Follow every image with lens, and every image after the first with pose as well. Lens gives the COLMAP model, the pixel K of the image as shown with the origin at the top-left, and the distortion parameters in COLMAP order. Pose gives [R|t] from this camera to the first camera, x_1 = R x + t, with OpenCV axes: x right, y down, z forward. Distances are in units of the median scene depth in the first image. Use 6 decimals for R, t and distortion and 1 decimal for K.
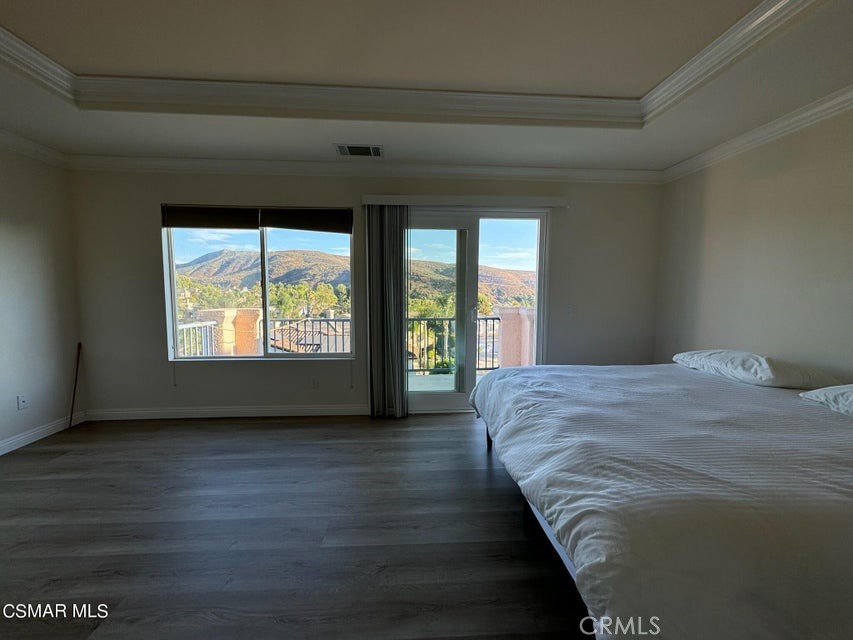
lens RADIAL K [[340.3, 0, 426.5], [0, 340.3, 320.0], [0, 0, 1]] dist [0.000090, 0.000033]
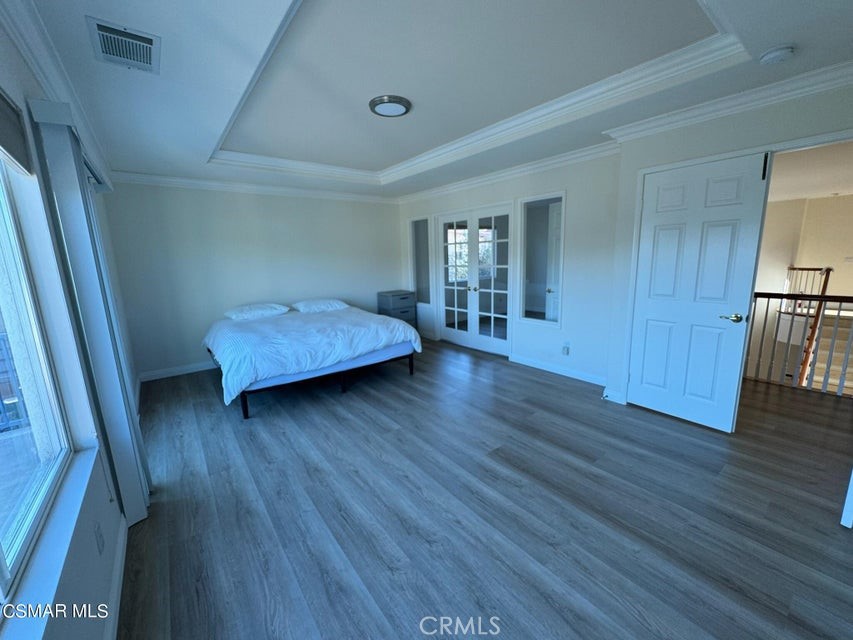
lens RADIAL K [[340.3, 0, 426.5], [0, 340.3, 320.0], [0, 0, 1]] dist [0.000090, 0.000033]
pose [[-0.569331, -0.140418, 0.810028, -1.077051], [0.096567, 0.967062, 0.235512, -0.164760], [-0.816417, 0.212306, -0.537019, 1.076408]]
